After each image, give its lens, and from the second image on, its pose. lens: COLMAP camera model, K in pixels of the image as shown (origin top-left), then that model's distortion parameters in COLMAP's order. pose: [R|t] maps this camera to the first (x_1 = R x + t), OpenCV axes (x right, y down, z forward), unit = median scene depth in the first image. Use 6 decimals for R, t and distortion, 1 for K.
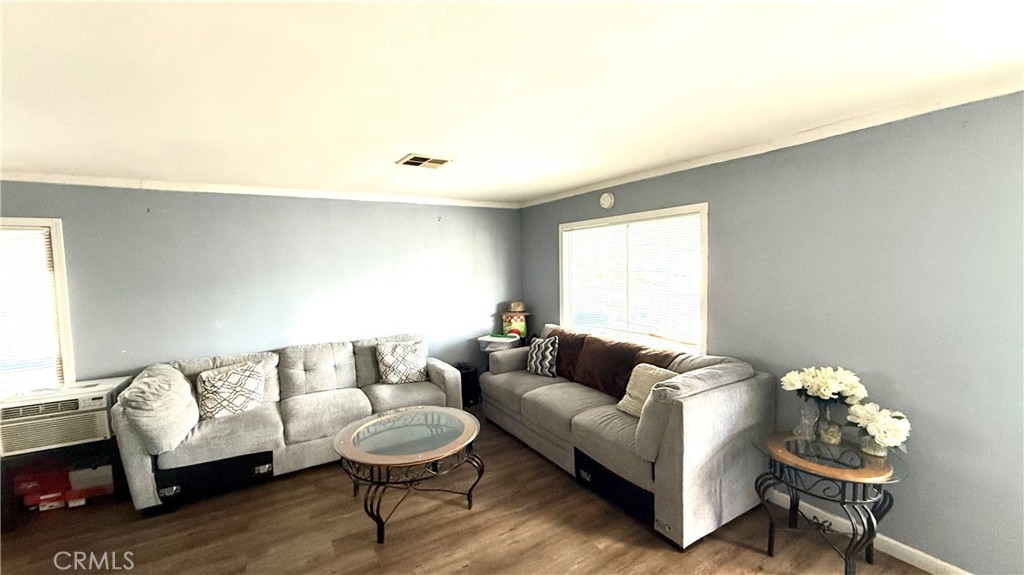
lens RADIAL K [[406.3, 0, 509.2], [0, 406.3, 284.8], [0, 0, 1]] dist [0.000615, -0.000677]
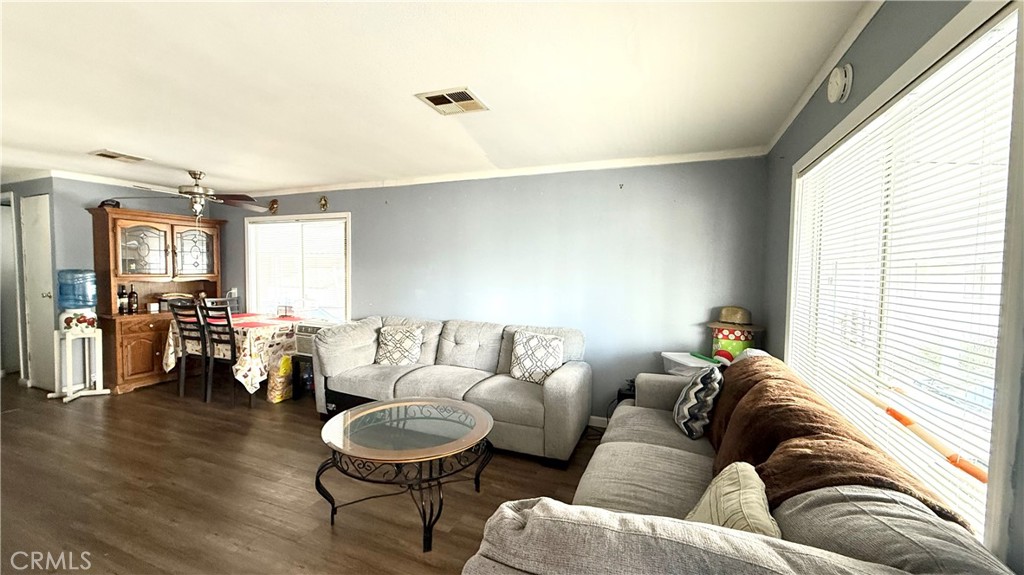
lens RADIAL K [[406.3, 0, 511.6], [0, 406.3, 286.0], [0, 0, 1]] dist [0.000615, -0.000677]
pose [[0.597701, 0.065085, -0.799073, 0.474239], [-0.073448, 0.996953, 0.026264, 0.028092], [0.798348, 0.042992, 0.600660, 0.553045]]
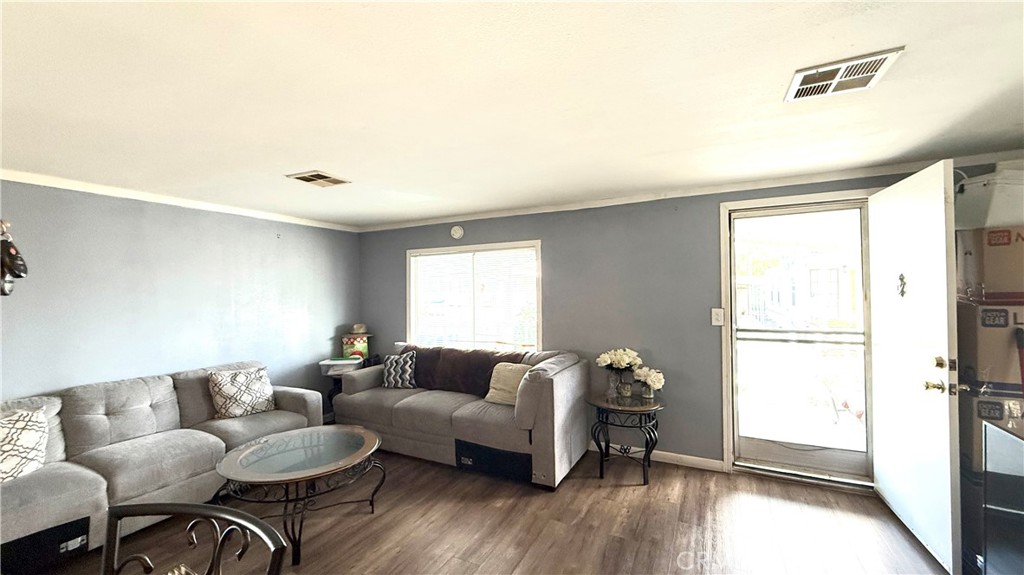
lens RADIAL K [[406.3, 0, 509.2], [0, 406.3, 283.1], [0, 0, 1]] dist [0.000615, -0.000677]
pose [[0.851659, 0.020862, 0.523681, -0.299249], [0.023450, 0.996690, -0.077841, 0.044861], [-0.523572, 0.078574, 0.848350, -0.092694]]
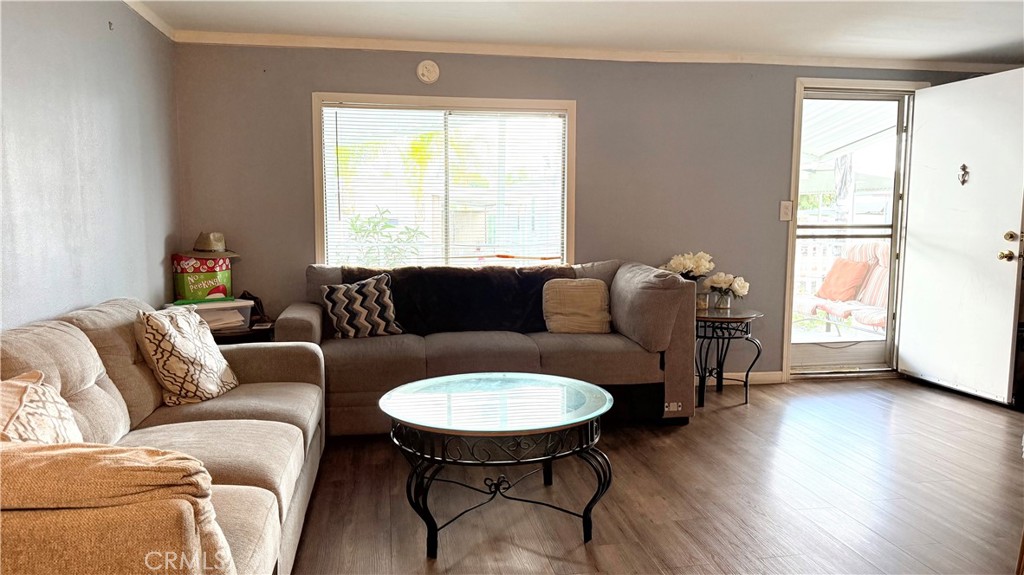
lens RADIAL K [[718.9, 0, 521.0], [0, 718.9, 290.9], [0, 0, 1]] dist [0.044639, -0.054402]
pose [[0.363843, -0.075292, 0.928412, -1.048873], [0.042318, 0.997035, 0.064273, 0.113314], [-0.930498, 0.015904, 0.365950, 0.490534]]
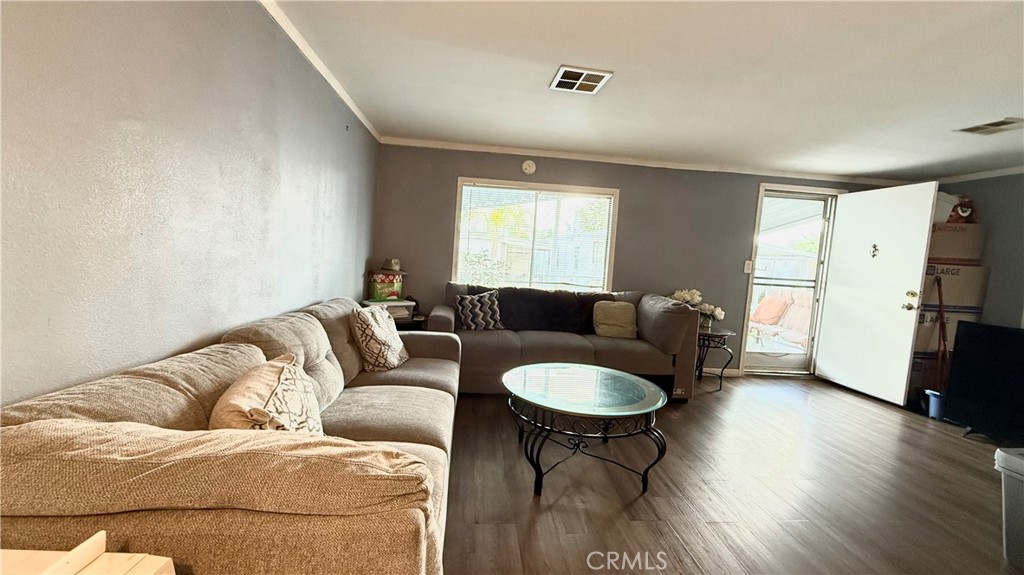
lens RADIAL K [[406.3, 0, 512.6], [0, 406.3, 287.9], [0, 0, 1]] dist [0.000615, -0.000677]
pose [[0.437426, -0.023969, 0.898935, -0.951906], [-0.021558, 0.999078, 0.037129, 0.102177], [-0.898996, -0.035620, 0.436506, 0.649201]]
